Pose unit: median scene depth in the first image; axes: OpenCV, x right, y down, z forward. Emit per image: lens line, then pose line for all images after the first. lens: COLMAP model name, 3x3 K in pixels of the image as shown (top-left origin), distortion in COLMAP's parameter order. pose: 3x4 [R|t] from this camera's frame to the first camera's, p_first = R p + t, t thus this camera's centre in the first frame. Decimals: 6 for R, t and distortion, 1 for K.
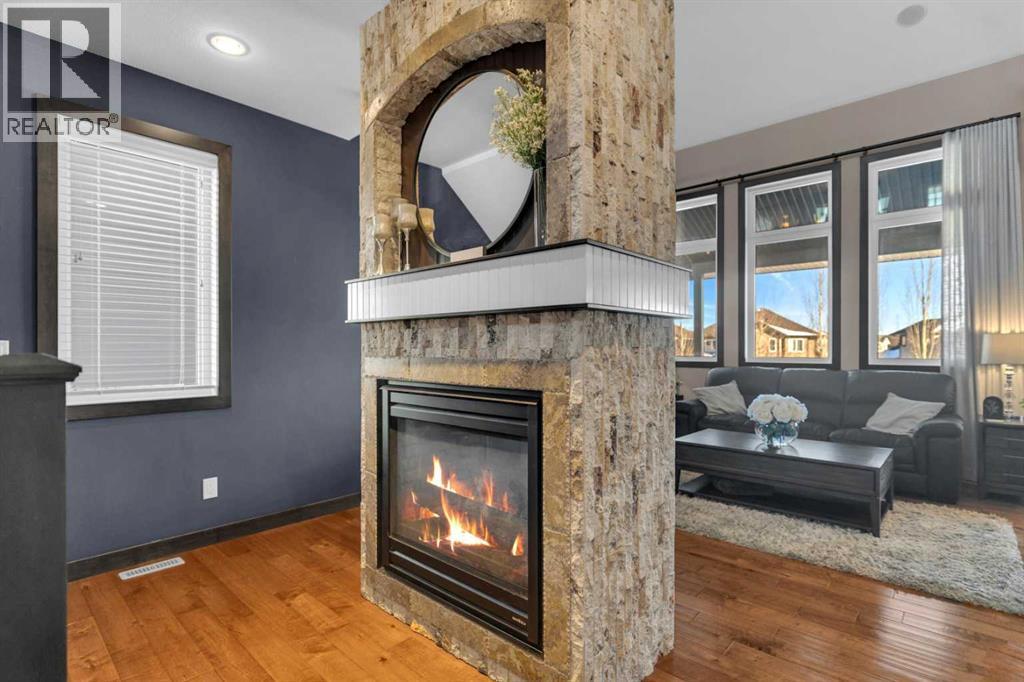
lens RADIAL K [[496.6, 0, 492.3], [0, 496.6, 348.3], [0, 0, 1]] dist [-0.000440, -0.002155]
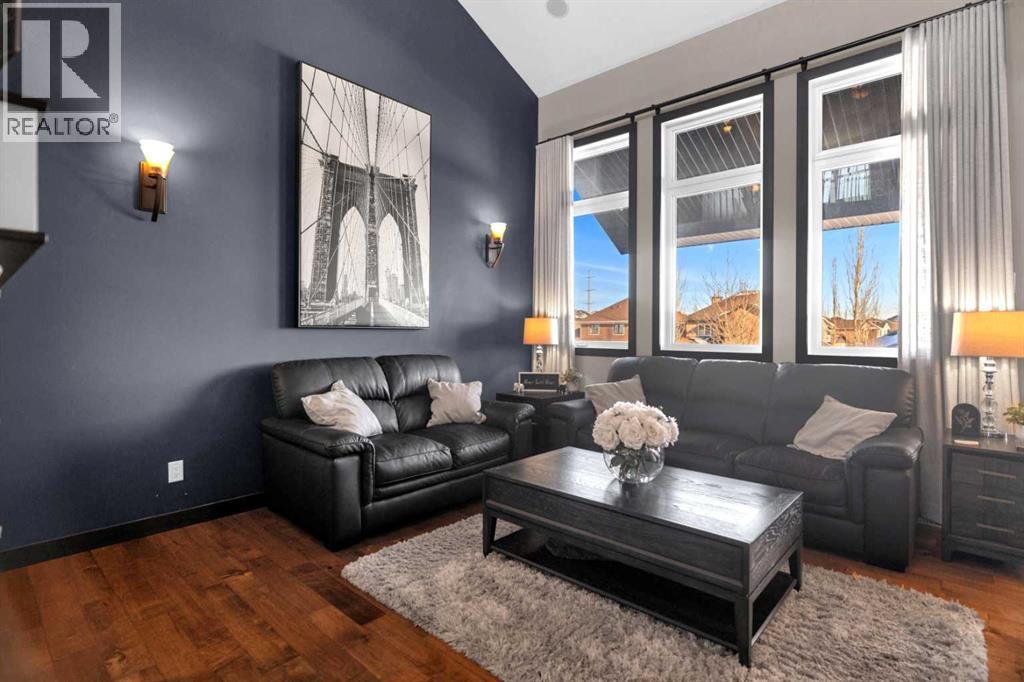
lens RADIAL K [[496.6, 0, 517.0], [0, 496.6, 332.3], [0, 0, 1]] dist [-0.000440, -0.002155]
pose [[0.999759, 0.004563, 0.021475, 0.362728], [-0.004568, 0.999990, 0.000210, 0.001235], [-0.021473, -0.000308, 0.999769, 0.317675]]
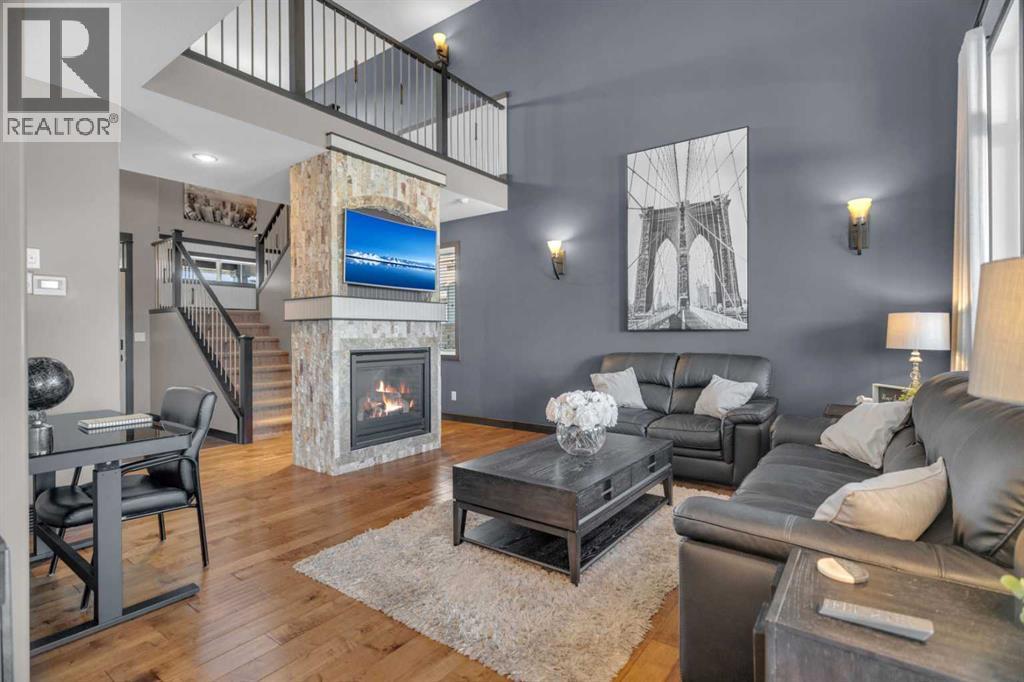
lens RADIAL K [[496.6, 0, 512.2], [0, 496.6, 338.3], [0, 0, 1]] dist [-0.000440, -0.002155]
pose [[0.129597, 0.003988, -0.991559, 0.857633], [-0.000118, 0.999992, 0.004007, 0.005234], [0.991567, -0.000403, 0.129596, 0.542479]]
